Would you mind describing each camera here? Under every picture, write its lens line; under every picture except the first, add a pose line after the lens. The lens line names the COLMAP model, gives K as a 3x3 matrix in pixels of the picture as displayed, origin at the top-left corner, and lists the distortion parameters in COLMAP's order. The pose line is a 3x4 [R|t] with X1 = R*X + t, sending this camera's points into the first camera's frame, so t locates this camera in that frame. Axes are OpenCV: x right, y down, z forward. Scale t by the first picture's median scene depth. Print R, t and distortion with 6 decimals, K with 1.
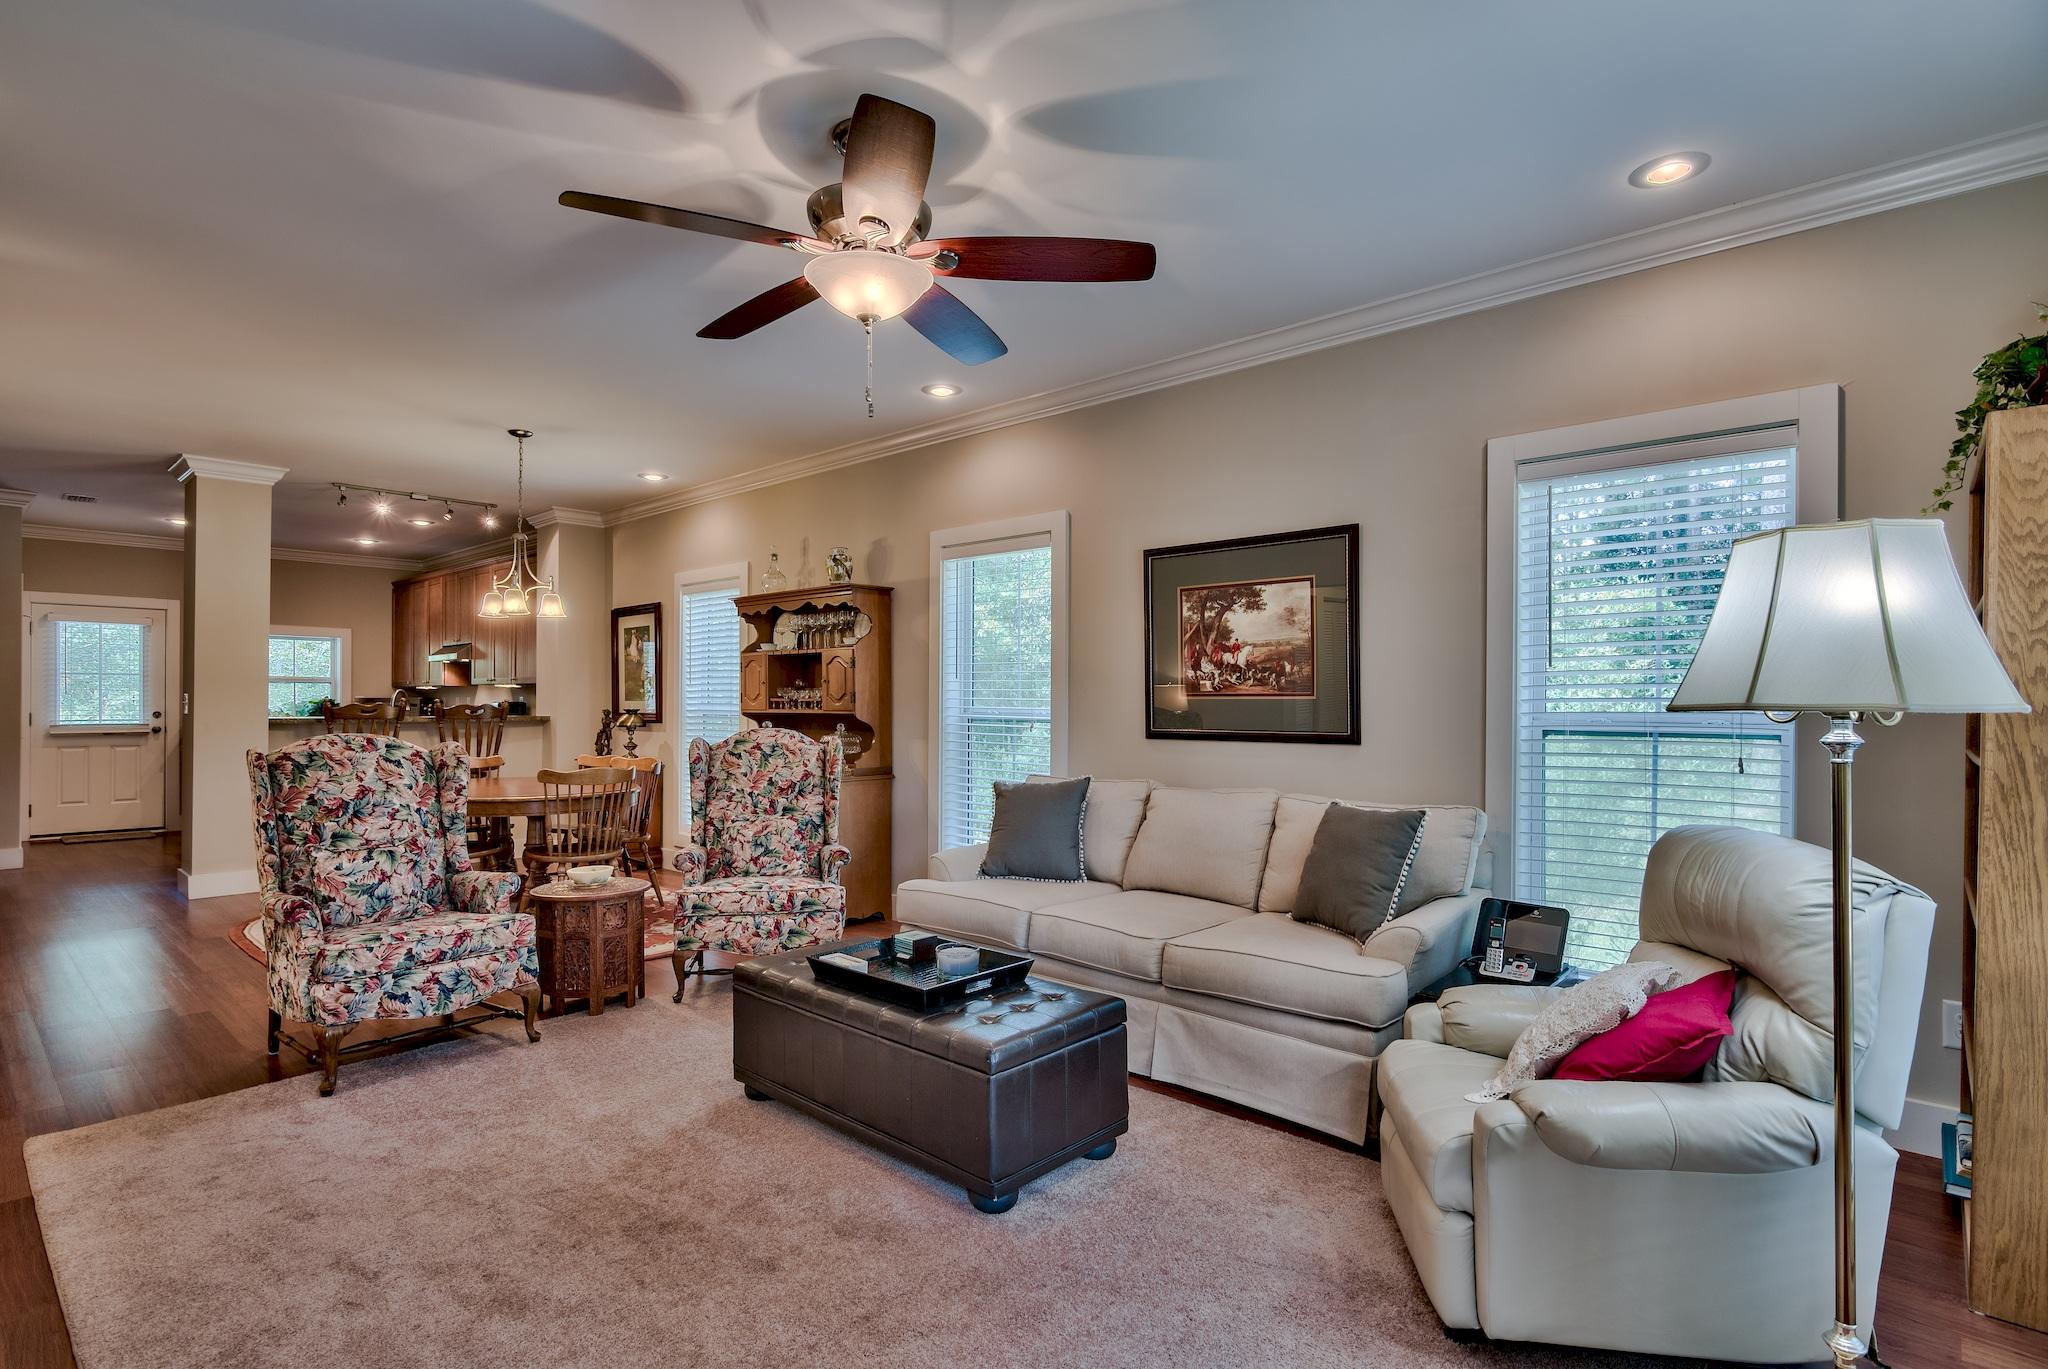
lens RADIAL K [[1013.2, 0, 1003.0], [0, 1013.2, 691.9], [0, 0, 1]] dist [-0.000857, -0.000650]
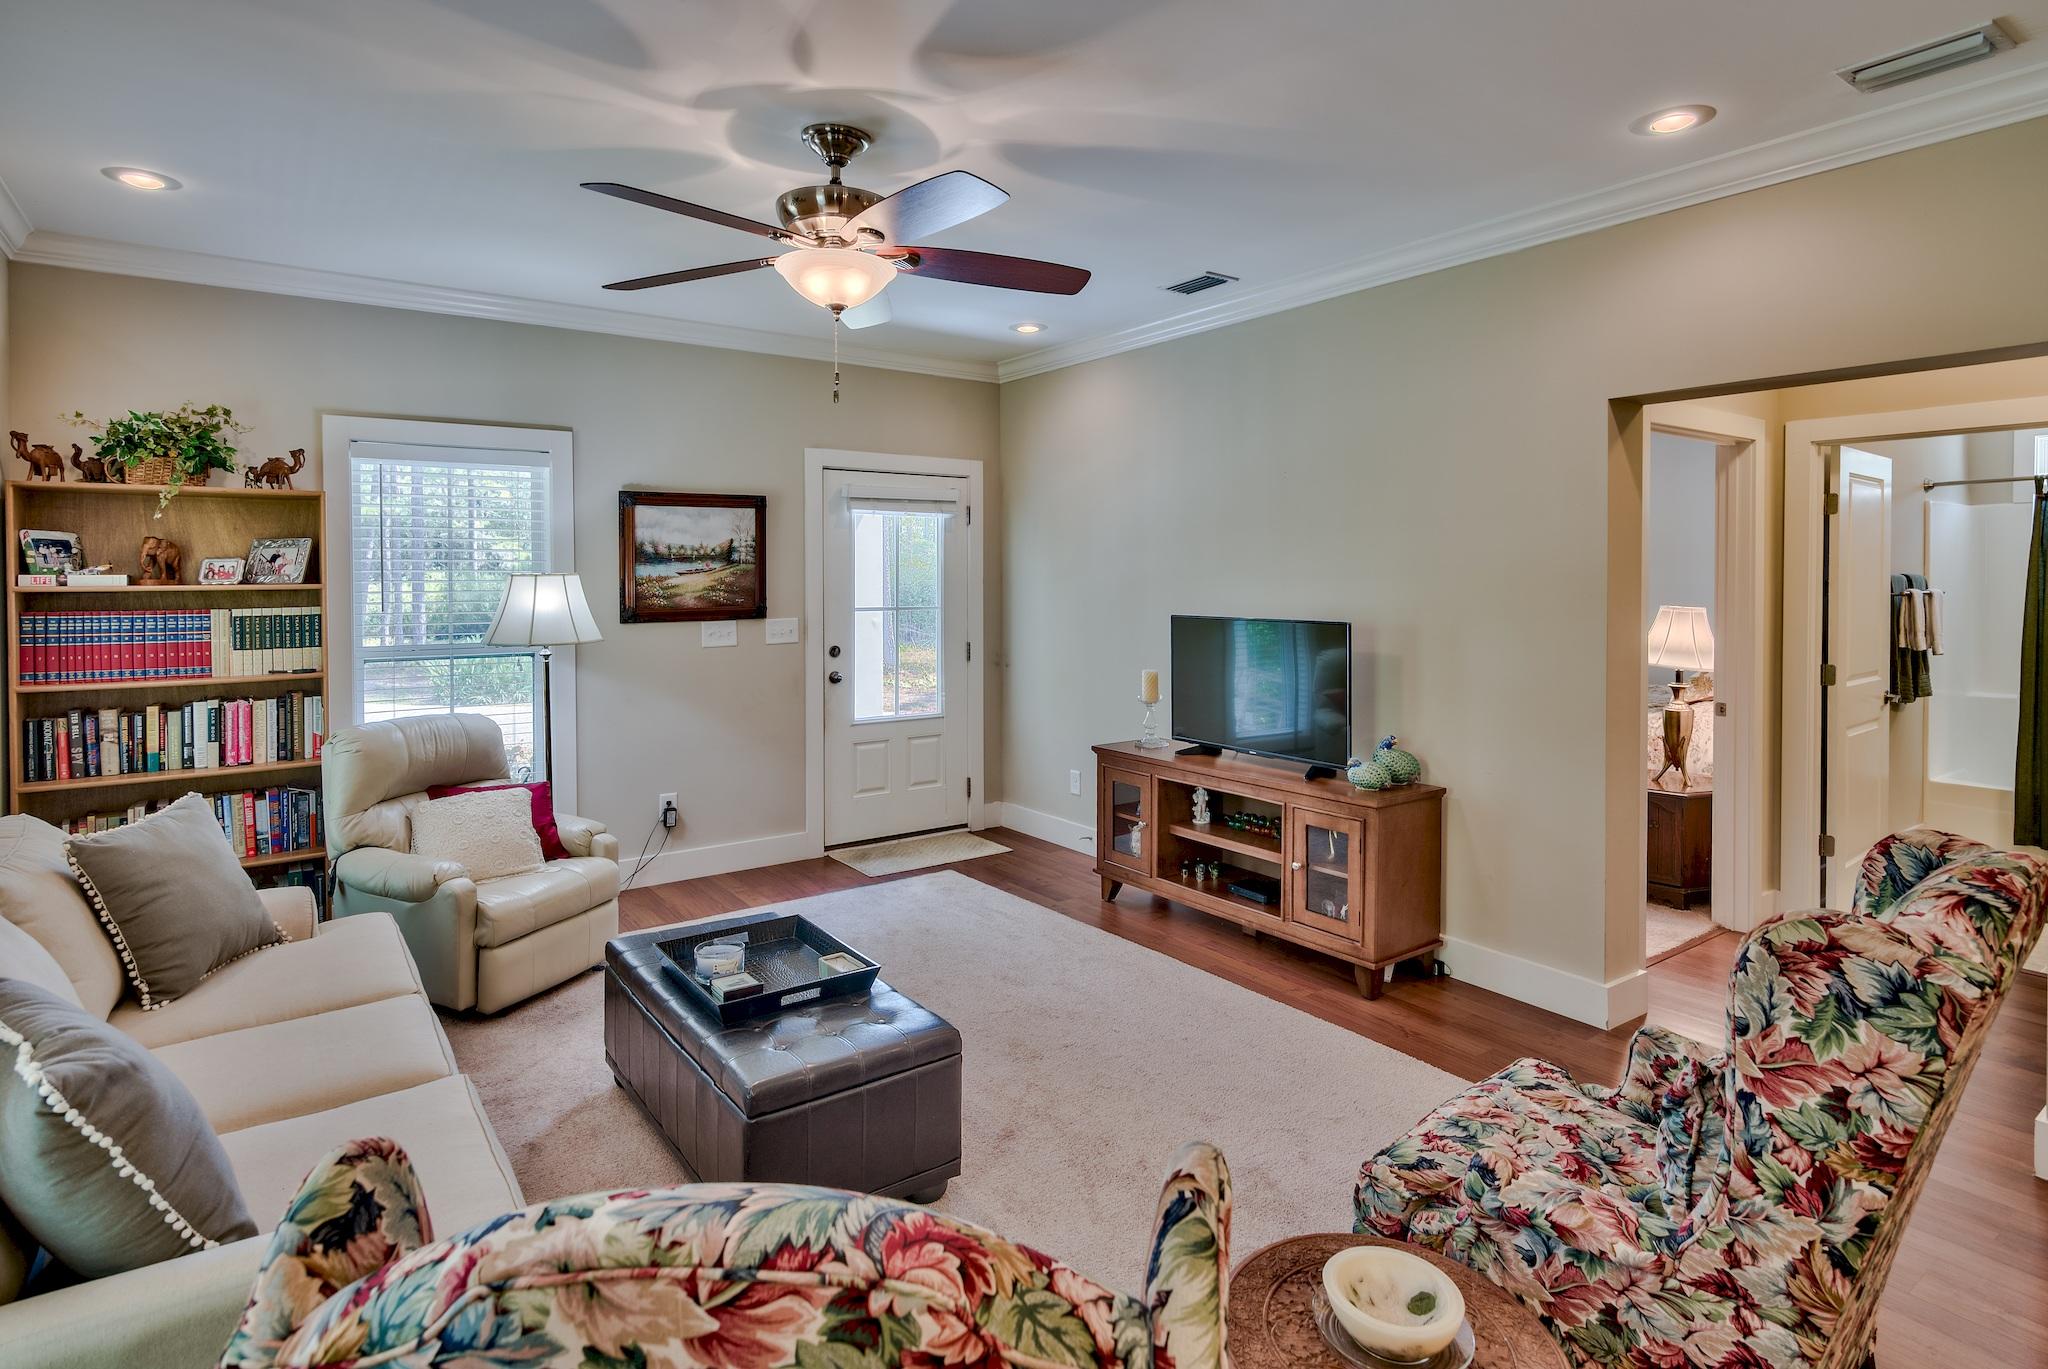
lens RADIAL K [[1065.5, 0, 1023.3], [0, 1065.5, 592.5], [0, 0, 1]] dist [-0.000343, -0.000063]
pose [[-0.980775, -0.005532, 0.195065, -0.215652], [-0.004621, 0.999976, 0.005128, -0.030004], [-0.195089, 0.004128, -0.980777, 0.815042]]
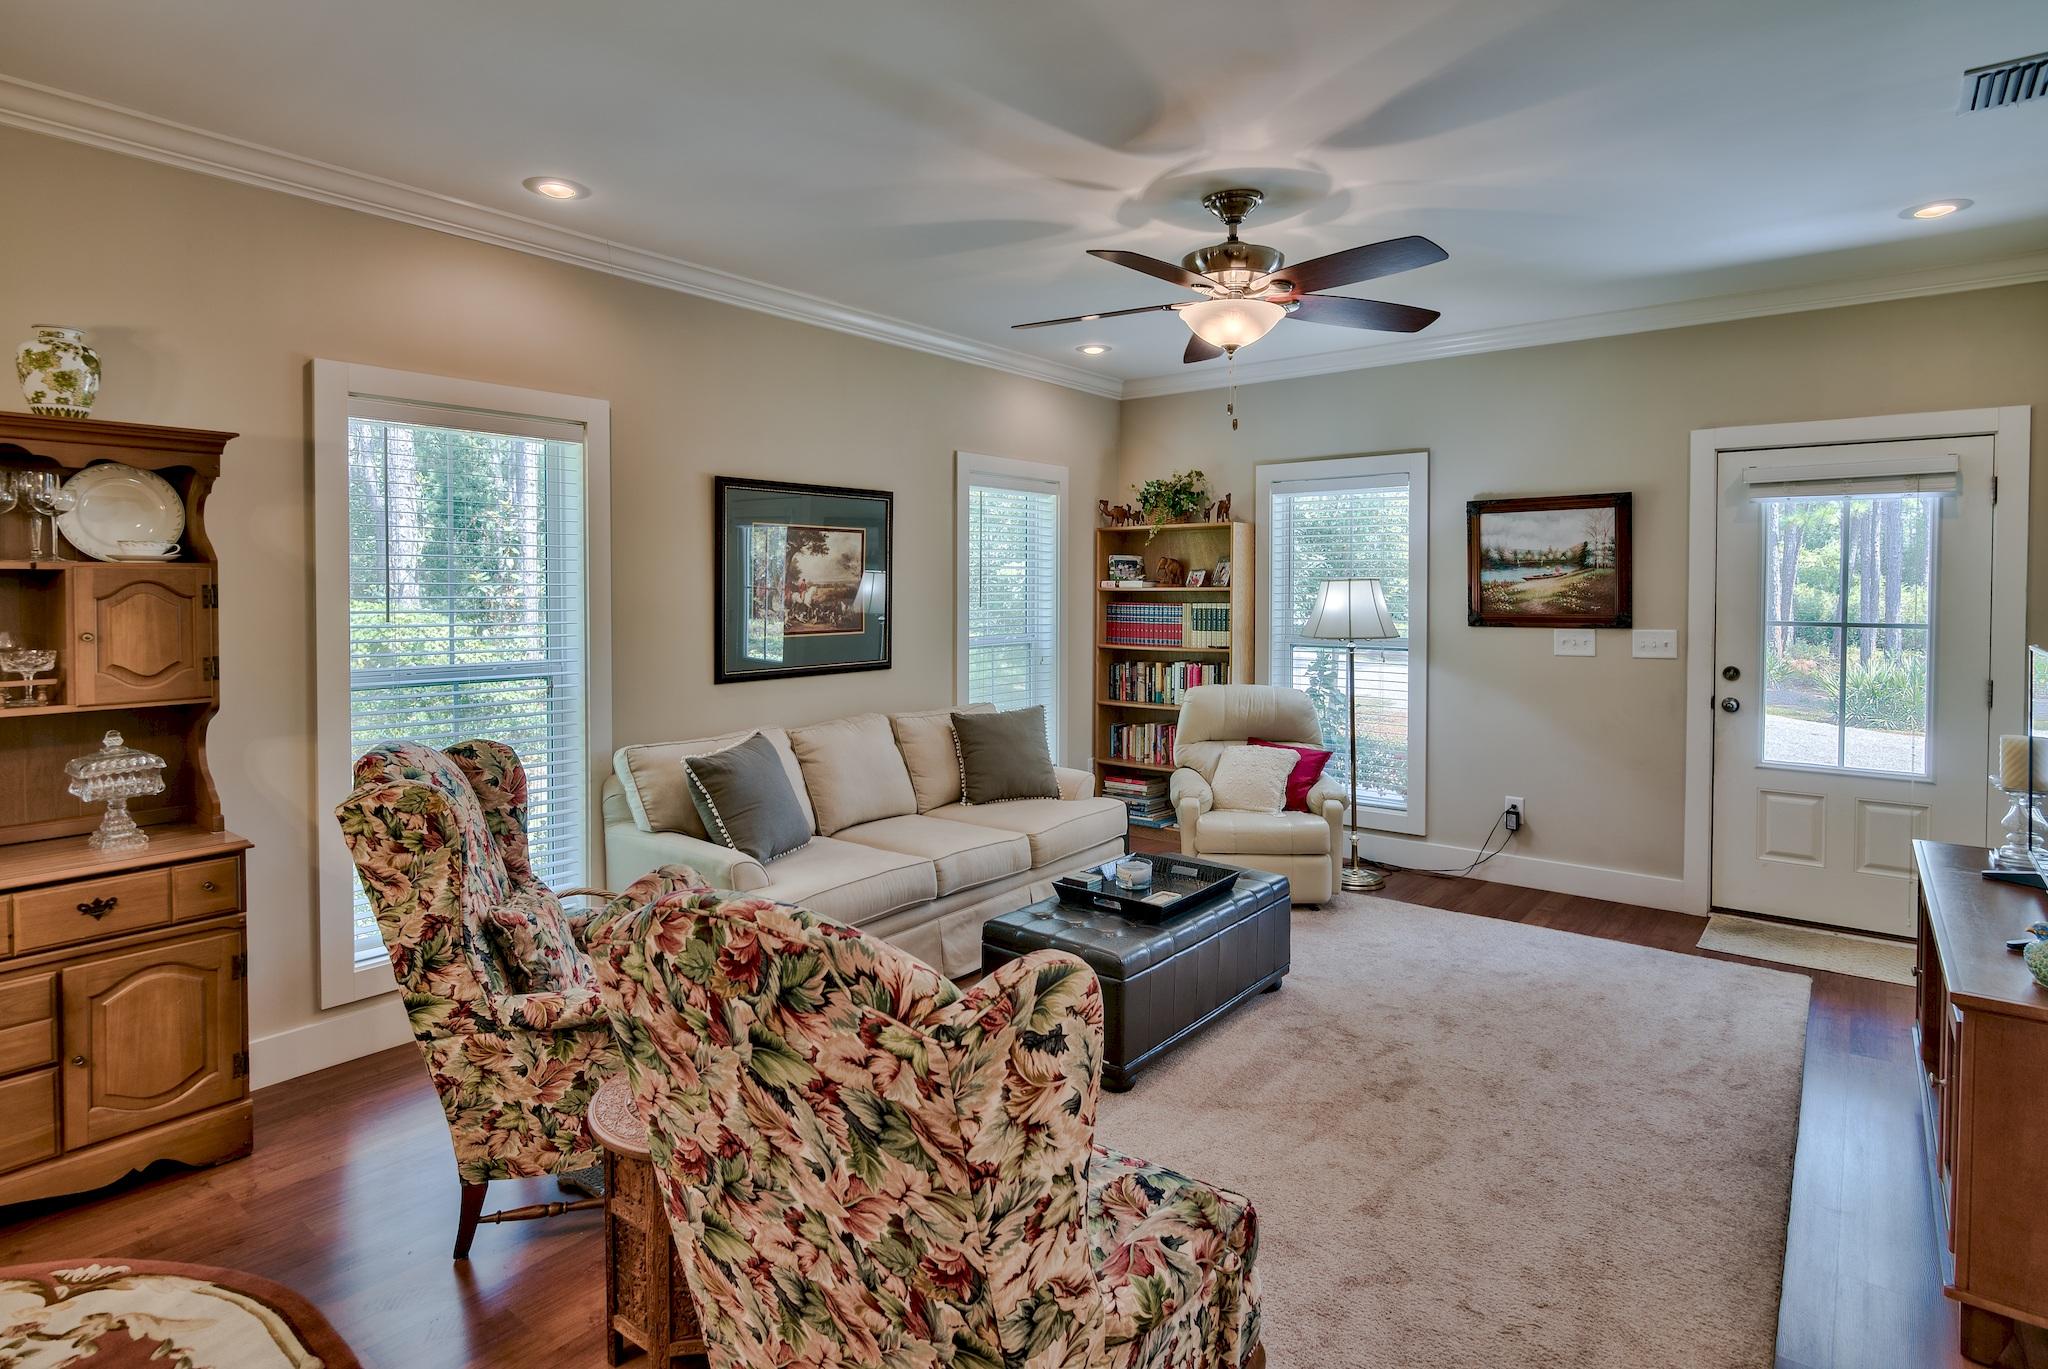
lens RADIAL K [[1069.0, 0, 1018.6], [0, 1069.0, 606.5], [0, 0, 1]] dist [0.000430, 0.000145]
pose [[-0.077308, -0.024713, 0.996701, -0.557154], [-0.011346, 0.999650, 0.023906, -0.032980], [-0.996943, -0.009461, -0.077562, 0.535644]]
